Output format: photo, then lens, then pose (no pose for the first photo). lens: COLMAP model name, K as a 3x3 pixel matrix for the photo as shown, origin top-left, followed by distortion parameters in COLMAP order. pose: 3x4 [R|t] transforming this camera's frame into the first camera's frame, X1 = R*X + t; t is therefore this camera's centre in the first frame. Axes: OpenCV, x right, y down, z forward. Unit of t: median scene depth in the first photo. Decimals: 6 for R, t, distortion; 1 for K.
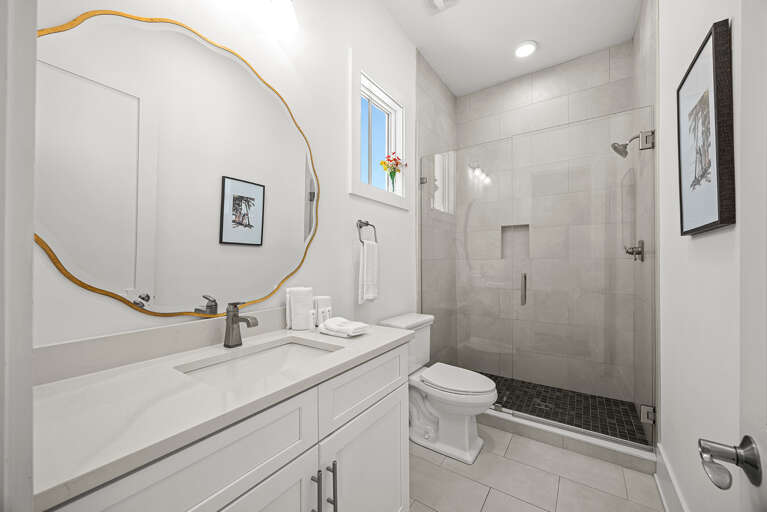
lens RADIAL K [[293.6, 0, 384.8], [0, 293.6, 254.5], [0, 0, 1]] dist [-0.001252, -0.000252]
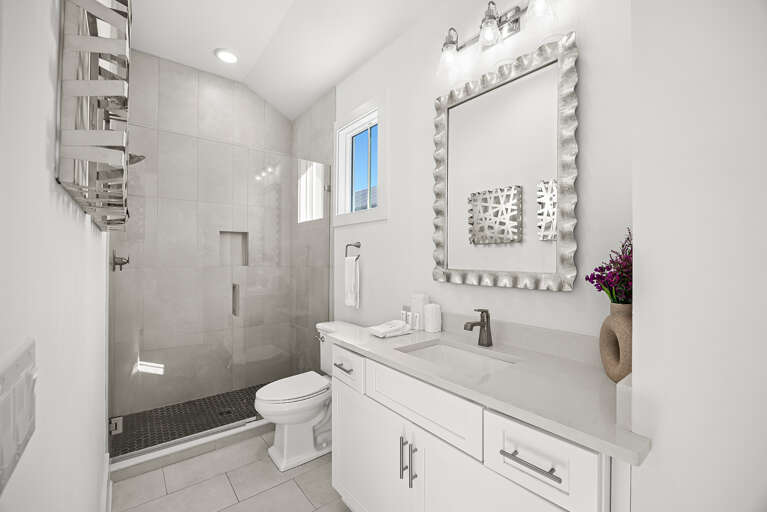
lens RADIAL K [[324.5, 0, 382.6], [0, 324.5, 259.8], [0, 0, 1]] dist [-0.000989, -0.000142]
pose [[0.296446, 0.005729, 0.955033, -0.323582], [-0.024837, 0.999690, 0.001712, -0.023547], [-0.954727, -0.024228, 0.296496, 0.138398]]
